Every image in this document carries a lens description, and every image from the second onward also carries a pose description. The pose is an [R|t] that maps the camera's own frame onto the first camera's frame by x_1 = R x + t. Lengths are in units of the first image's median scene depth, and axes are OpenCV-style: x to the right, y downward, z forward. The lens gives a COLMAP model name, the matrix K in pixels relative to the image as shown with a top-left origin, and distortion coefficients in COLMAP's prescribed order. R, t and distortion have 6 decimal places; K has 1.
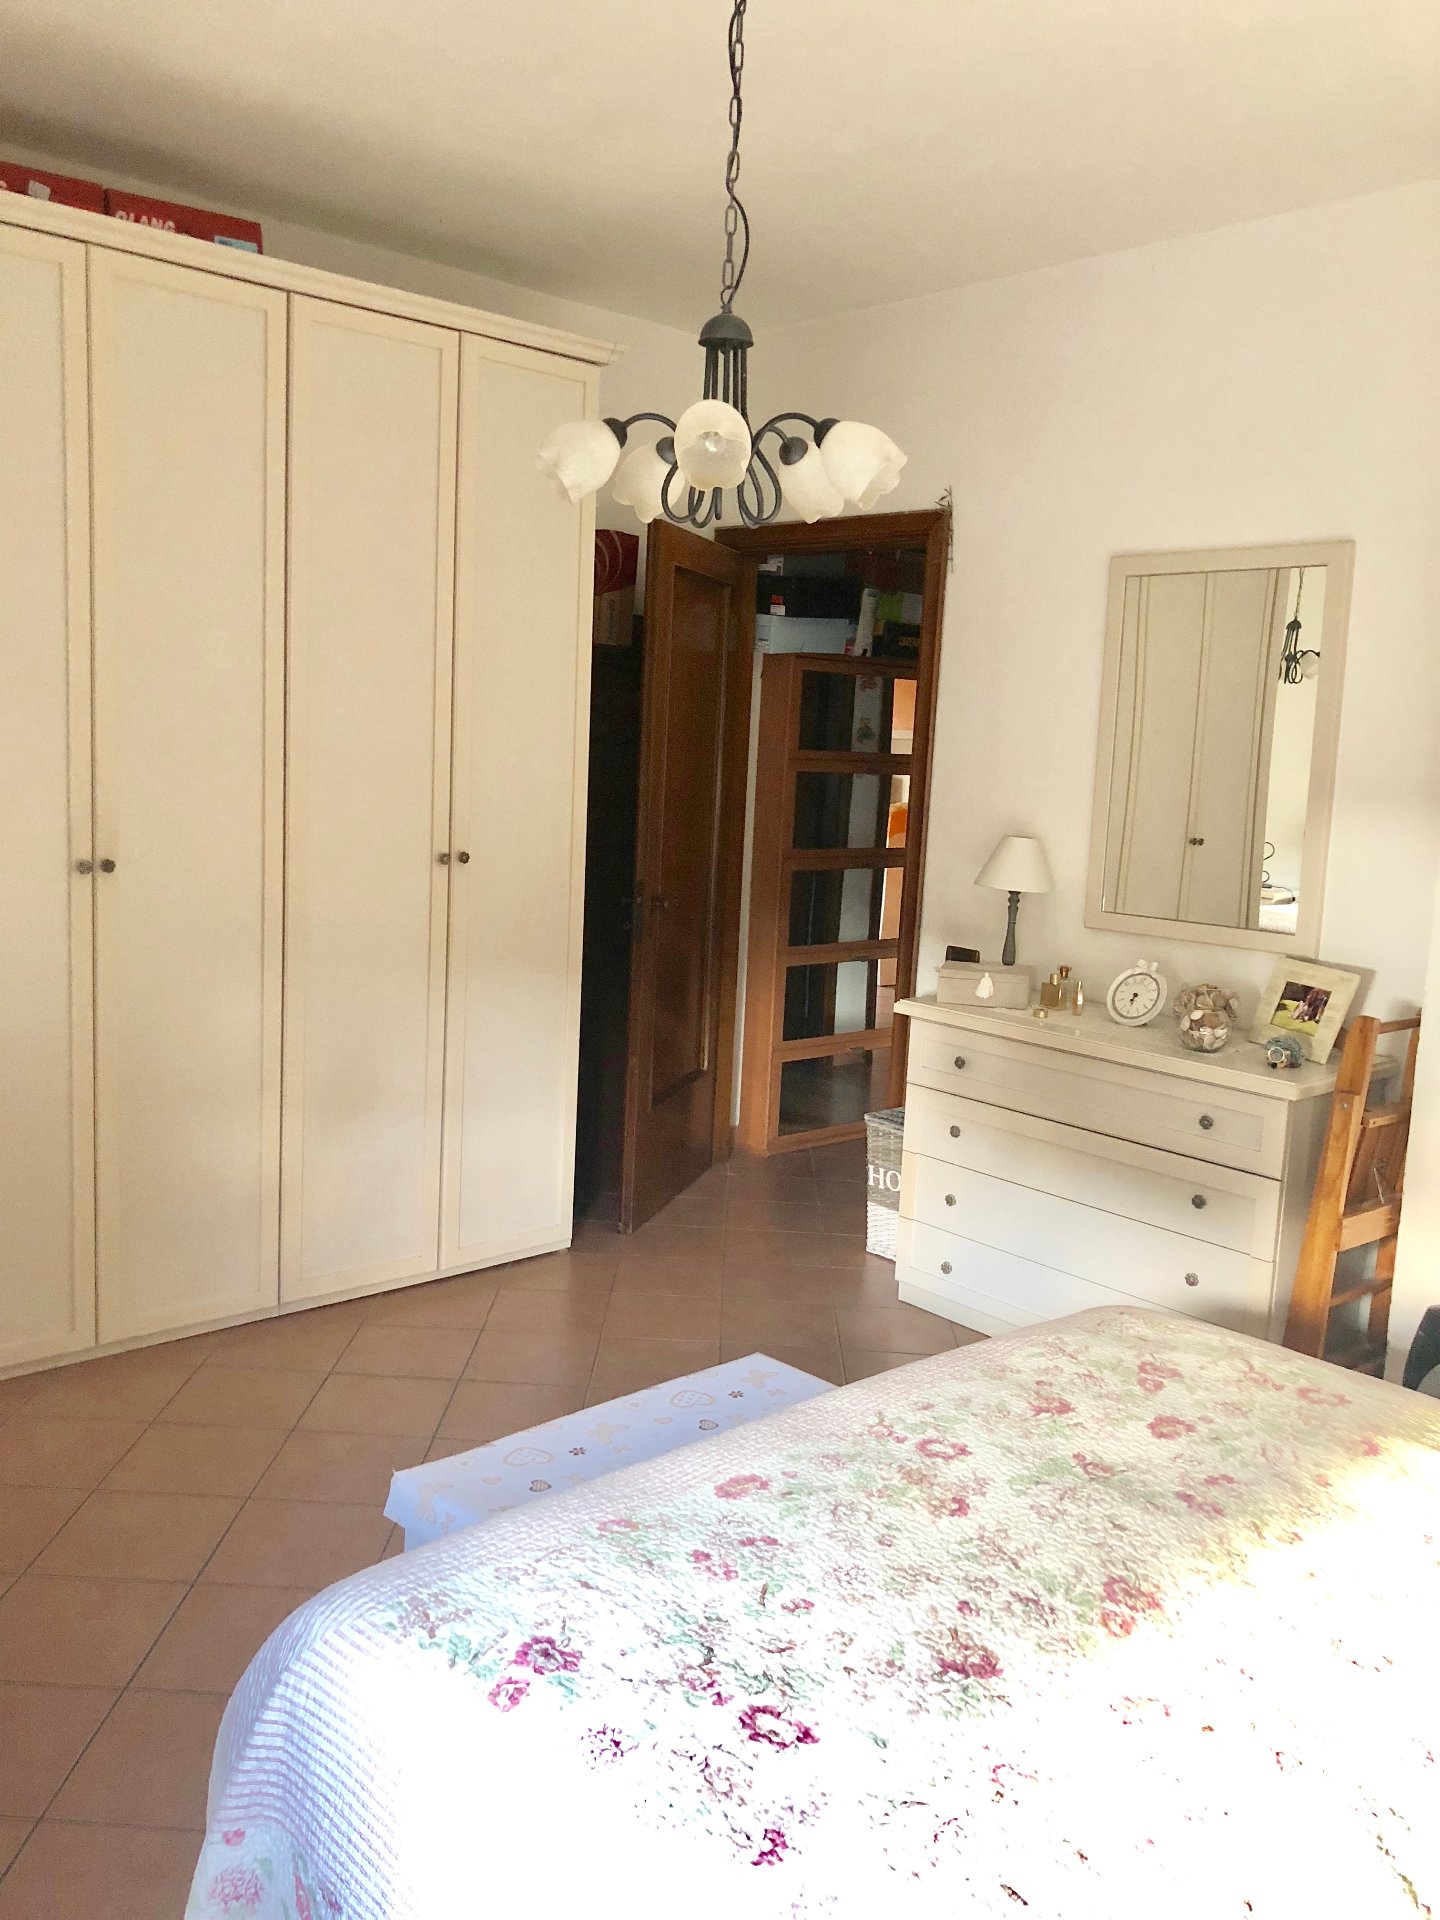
lens RADIAL K [[1587.5, 0, 730.7], [0, 1587.5, 946.9], [0, 0, 1]] dist [0.077876, -0.069929]
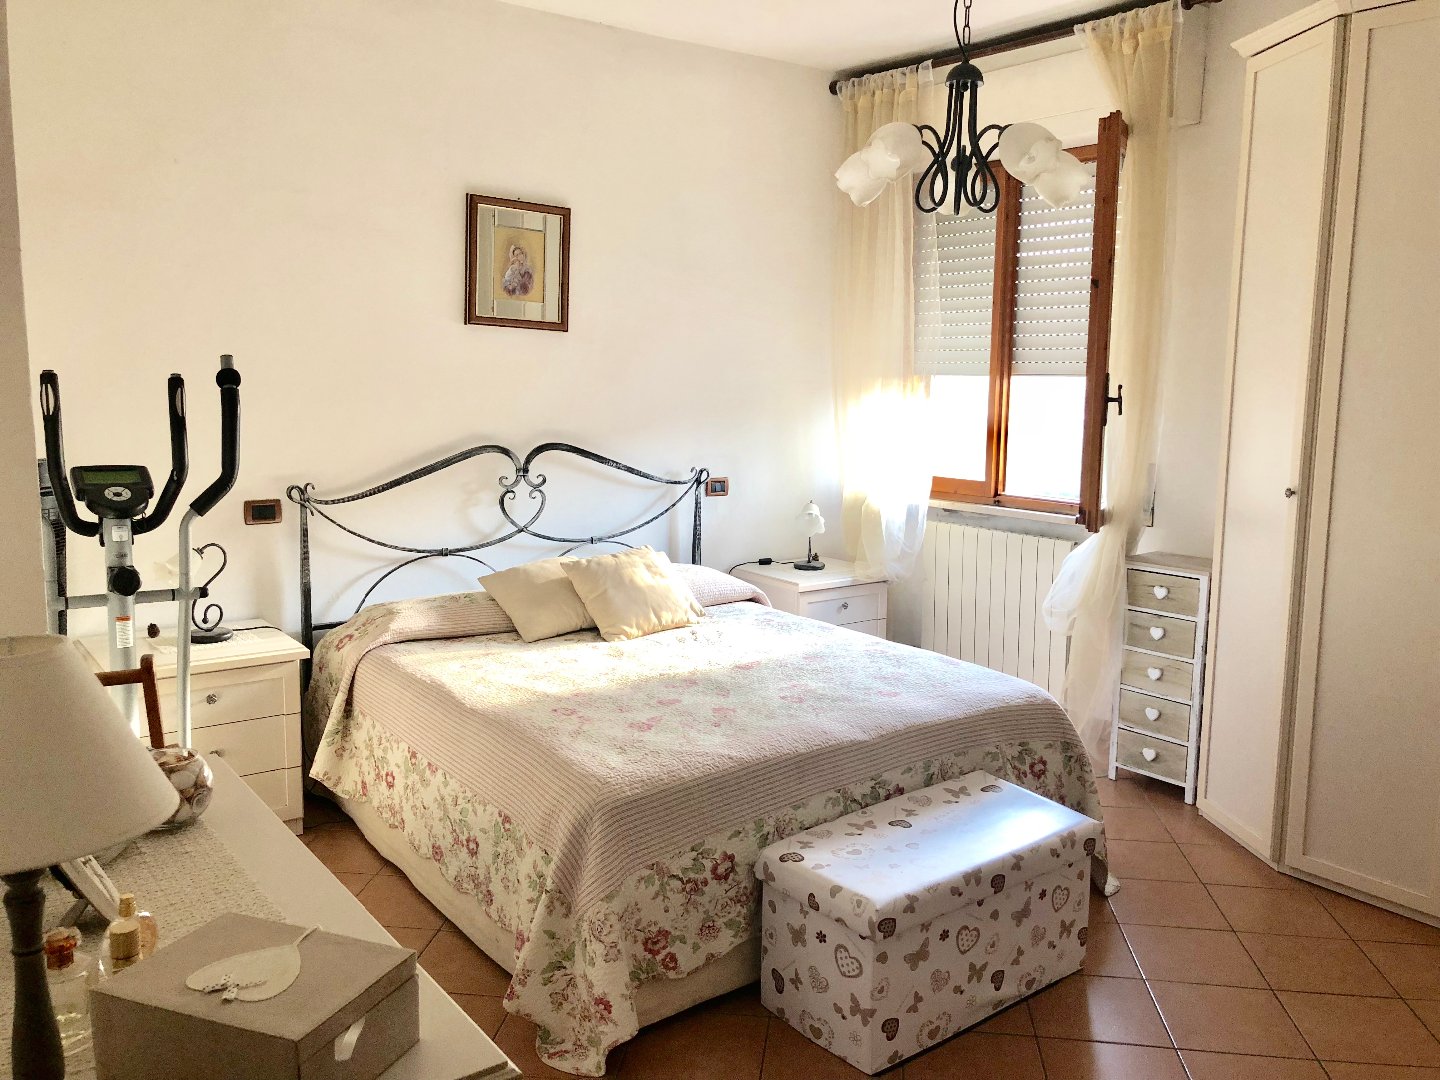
lens RADIAL K [[1190.6, 0, 720.0], [0, 1190.6, 540.0], [0, 0, 1]] dist [0.077876, -0.069929]
pose [[-0.992660, -0.073279, 0.096211, 0.092601], [-0.043591, 0.958848, 0.280553, -0.310884], [-0.112810, 0.274300, -0.955004, 2.427292]]
